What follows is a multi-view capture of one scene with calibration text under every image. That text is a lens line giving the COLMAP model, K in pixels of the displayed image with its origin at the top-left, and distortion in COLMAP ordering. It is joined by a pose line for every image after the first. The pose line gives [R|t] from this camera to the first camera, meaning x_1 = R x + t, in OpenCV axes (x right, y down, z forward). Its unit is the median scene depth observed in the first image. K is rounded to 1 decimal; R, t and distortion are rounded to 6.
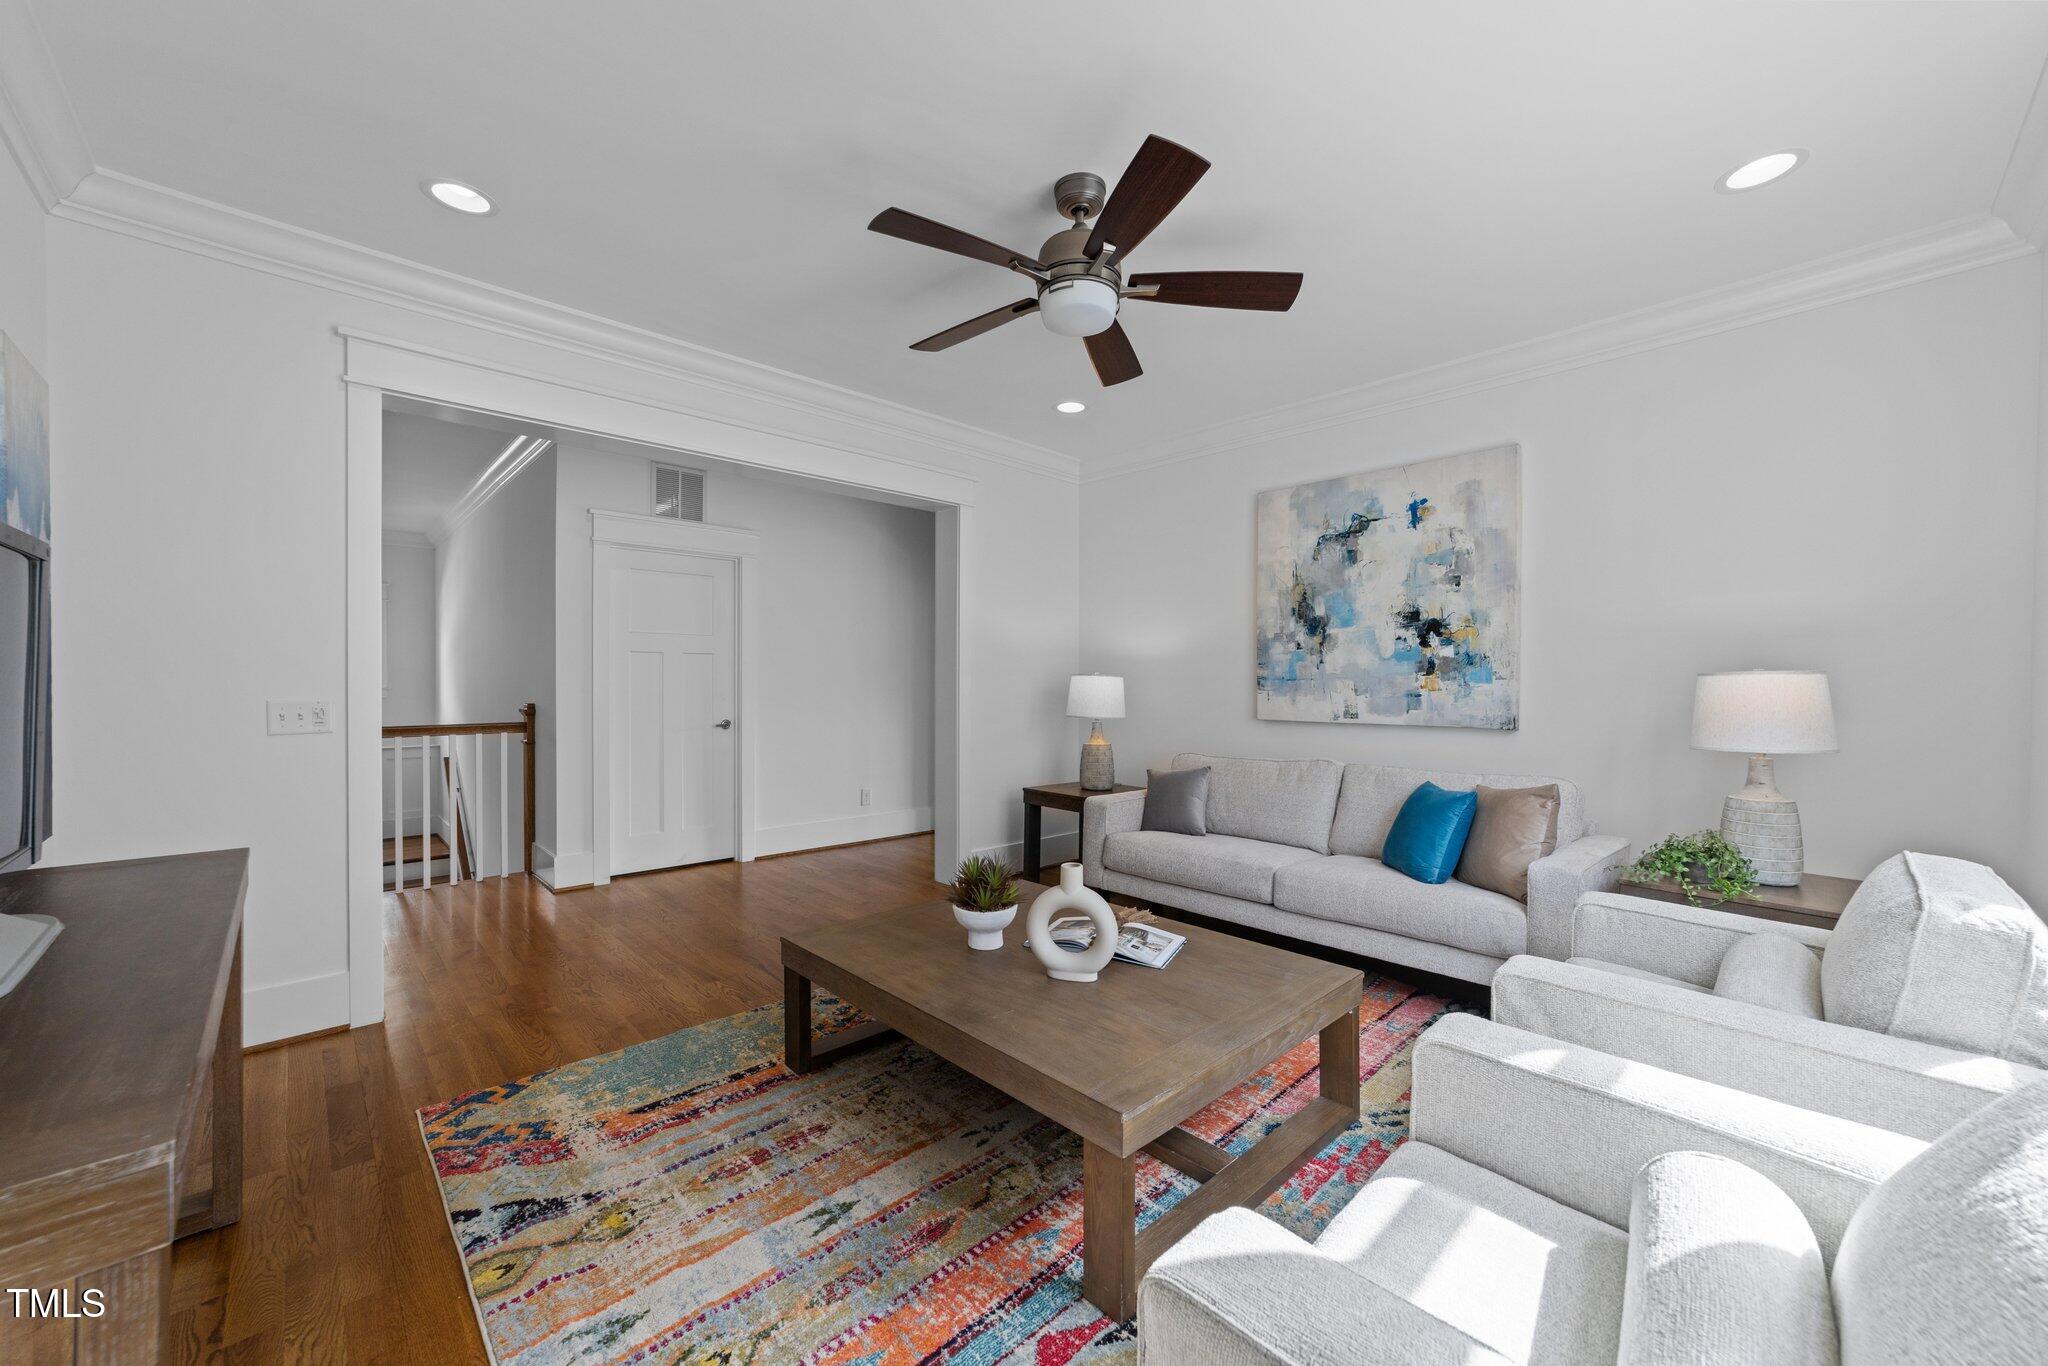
lens RADIAL K [[776.6, 0, 1026.8], [0, 776.6, 685.7], [0, 0, 1]] dist [-0.014657, 0.000533]
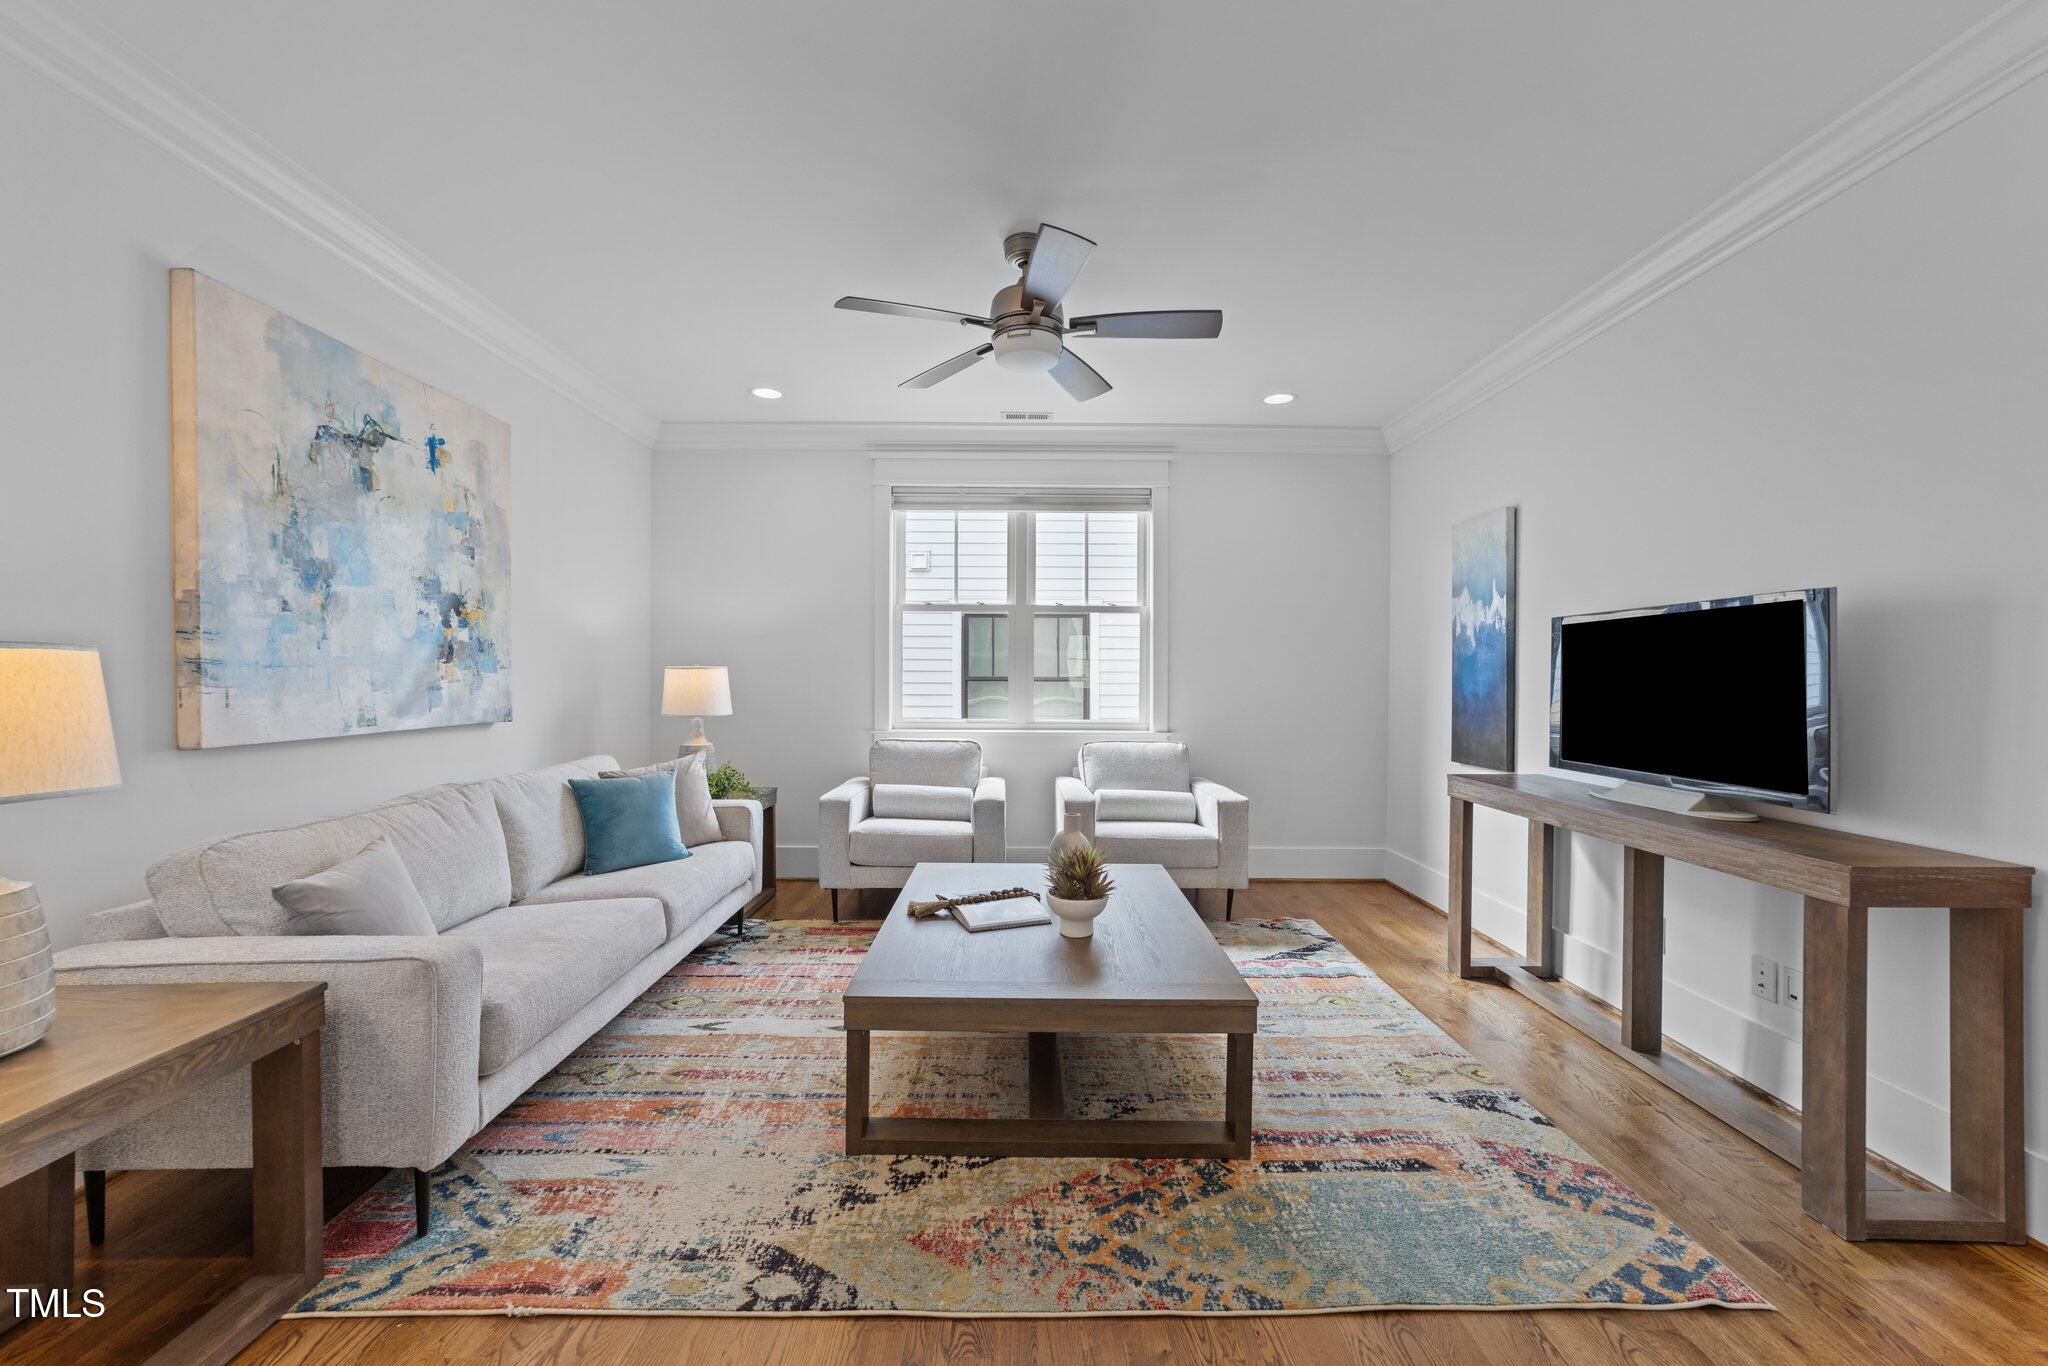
lens RADIAL K [[776.6, 0, 1026.6], [0, 776.6, 676.0], [0, 0, 1]] dist [-0.014657, 0.000533]
pose [[-0.732513, -0.006900, 0.680718, -0.464112], [-0.003892, 0.999975, 0.005948, -0.007169], [-0.680742, 0.001707, -0.732522, 1.185102]]
